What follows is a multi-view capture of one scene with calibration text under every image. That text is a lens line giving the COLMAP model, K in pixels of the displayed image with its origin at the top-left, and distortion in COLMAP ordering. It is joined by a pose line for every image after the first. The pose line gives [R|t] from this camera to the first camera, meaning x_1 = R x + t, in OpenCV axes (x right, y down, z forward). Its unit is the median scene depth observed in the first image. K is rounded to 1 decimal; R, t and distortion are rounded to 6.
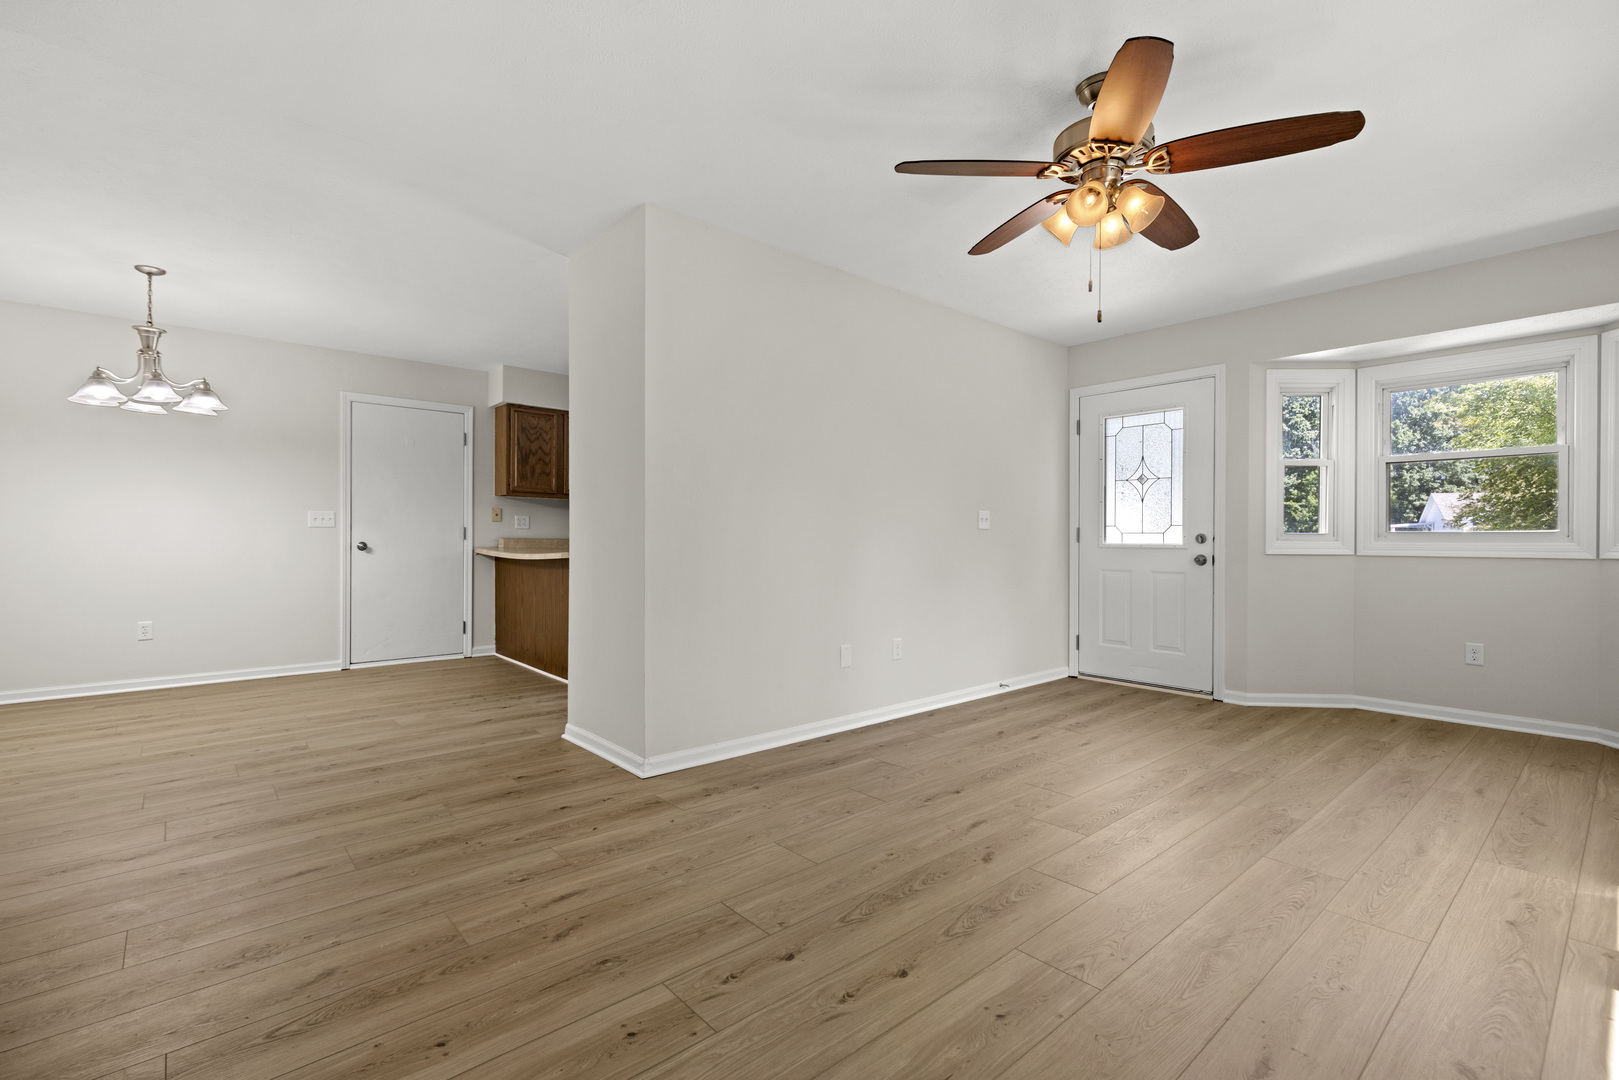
lens RADIAL K [[733.8, 0, 798.9], [0, 733.8, 543.4], [0, 0, 1]] dist [0.009251, -0.002753]
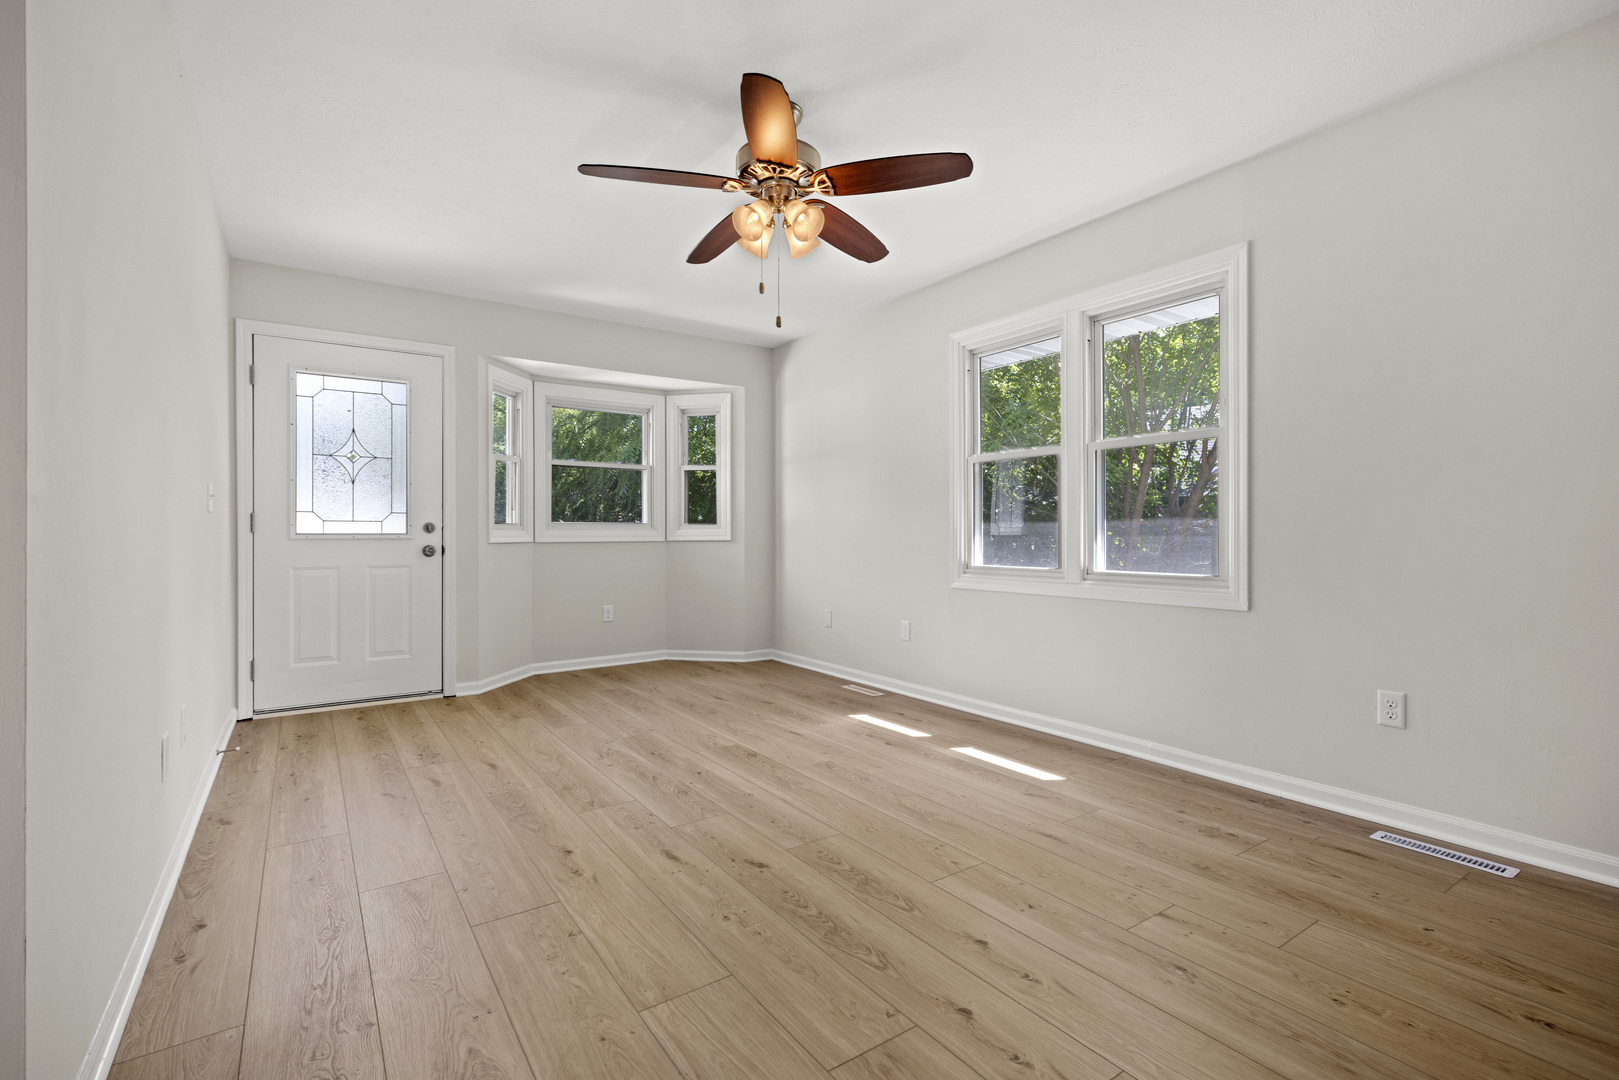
lens RADIAL K [[733.8, 0, 830.4], [0, 733.8, 537.4], [0, 0, 1]] dist [0.009251, -0.002753]
pose [[0.090549, -0.011190, 0.995829, -0.375597], [0.007722, 0.999915, 0.010534, -0.000465], [-0.995862, 0.006736, 0.090628, 0.460457]]
